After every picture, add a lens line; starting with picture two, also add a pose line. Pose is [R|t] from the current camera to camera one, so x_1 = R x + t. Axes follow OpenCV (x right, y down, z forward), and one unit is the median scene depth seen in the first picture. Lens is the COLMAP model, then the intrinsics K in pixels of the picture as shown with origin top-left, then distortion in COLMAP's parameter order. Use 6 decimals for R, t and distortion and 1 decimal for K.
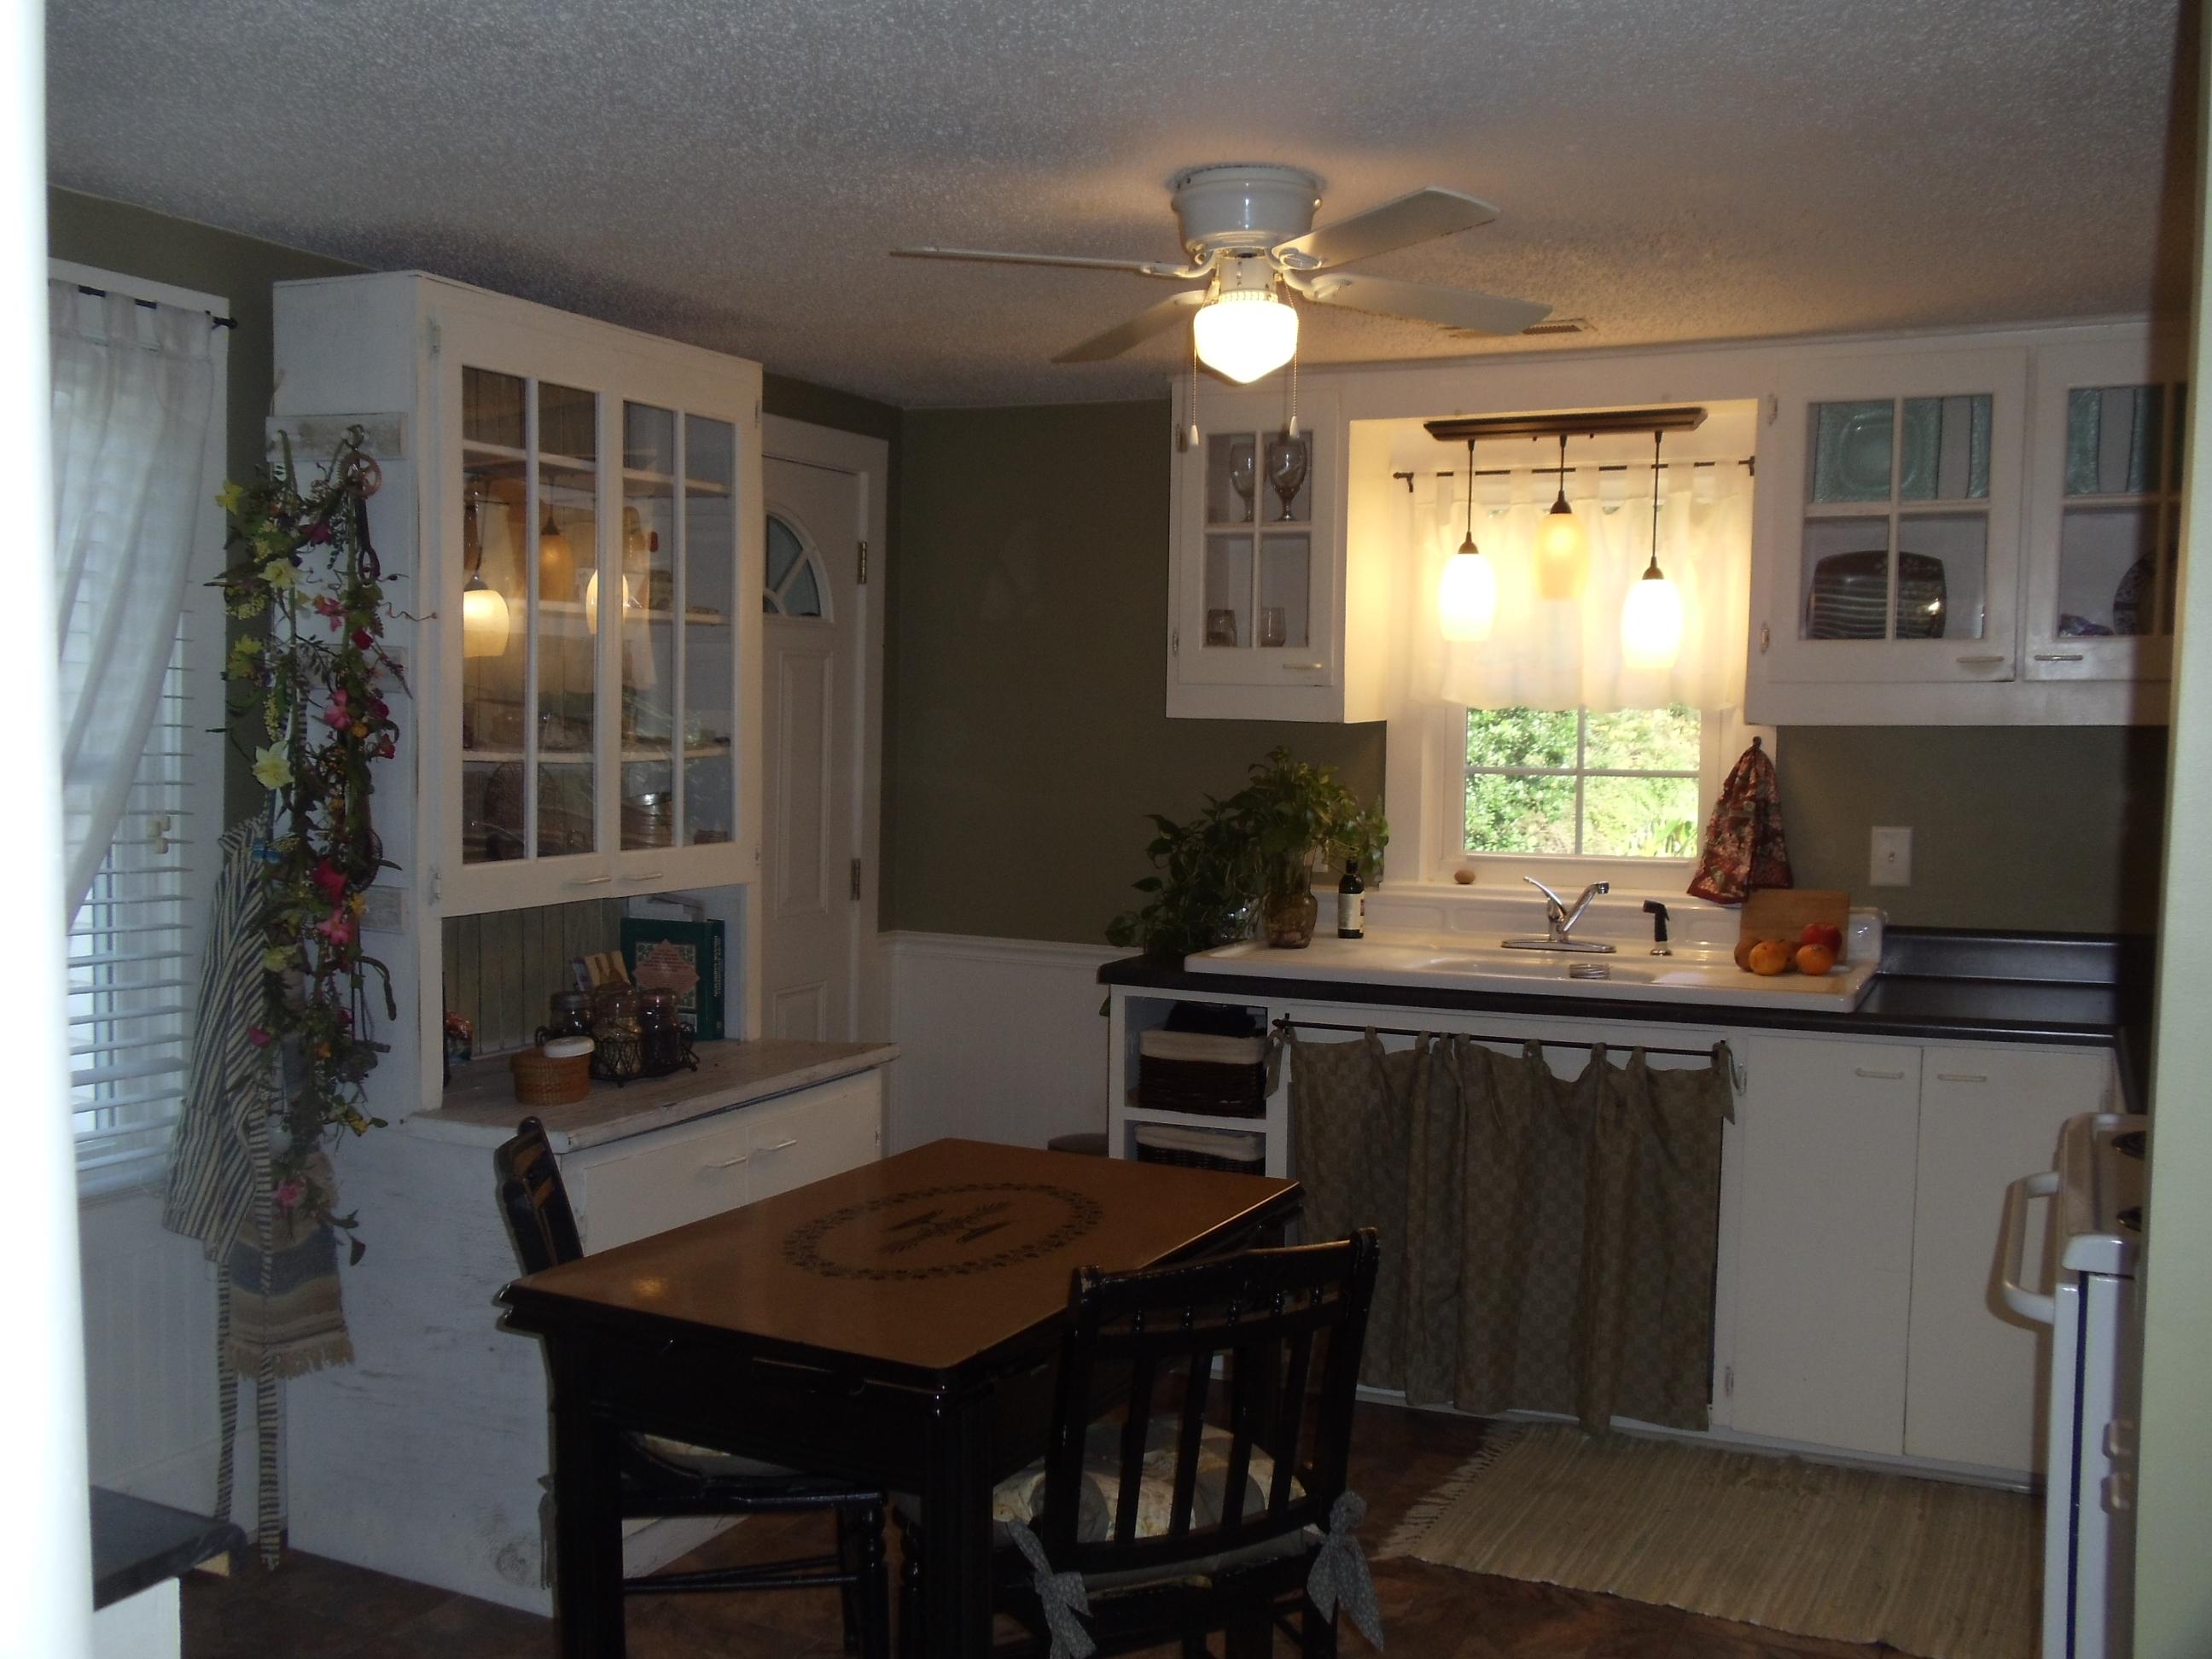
lens RADIAL K [[2145.2, 0, 1108.4], [0, 2145.2, 755.4], [0, 0, 1]] dist [0.074273, 0.006395]
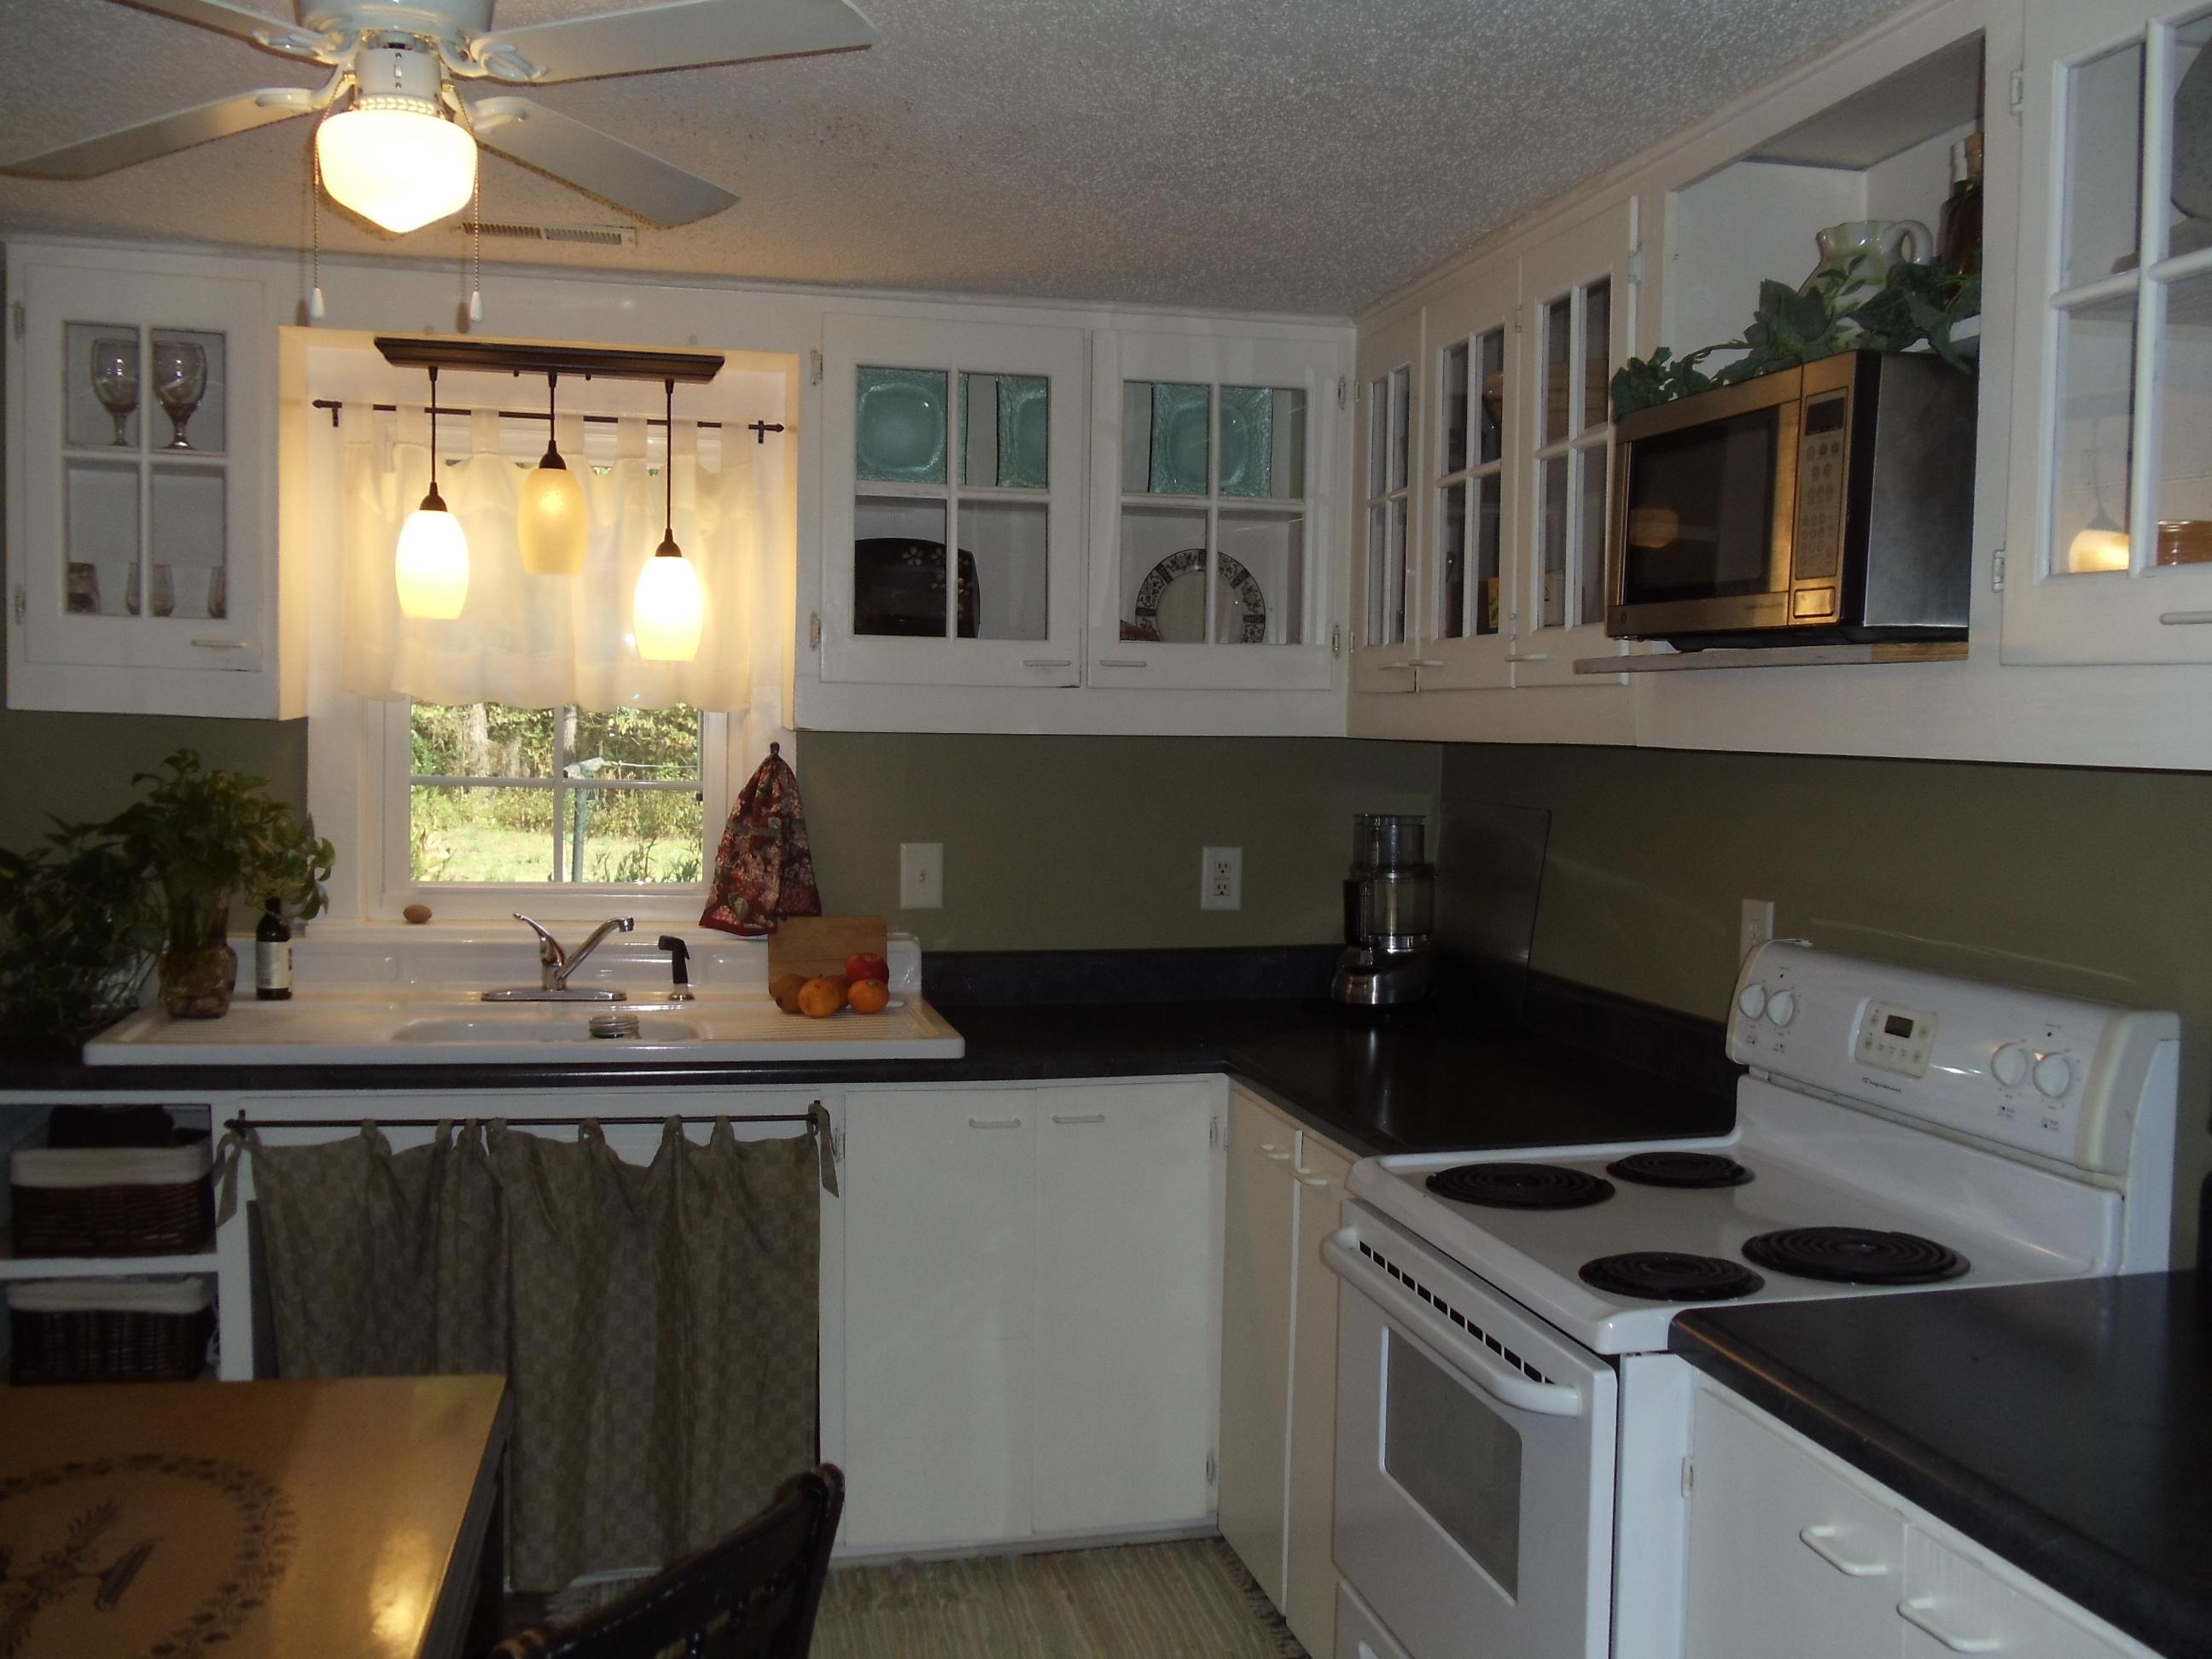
lens RADIAL K [[2210.2, 0, 1106.0], [0, 2210.2, 829.5], [0, 0, 1]] dist [-0.071593, 0.169516]
pose [[0.804331, -0.016844, 0.593943, -0.126127], [-0.005846, 0.999325, 0.036257, -0.006978], [-0.594153, -0.032635, 0.803689, 0.208253]]
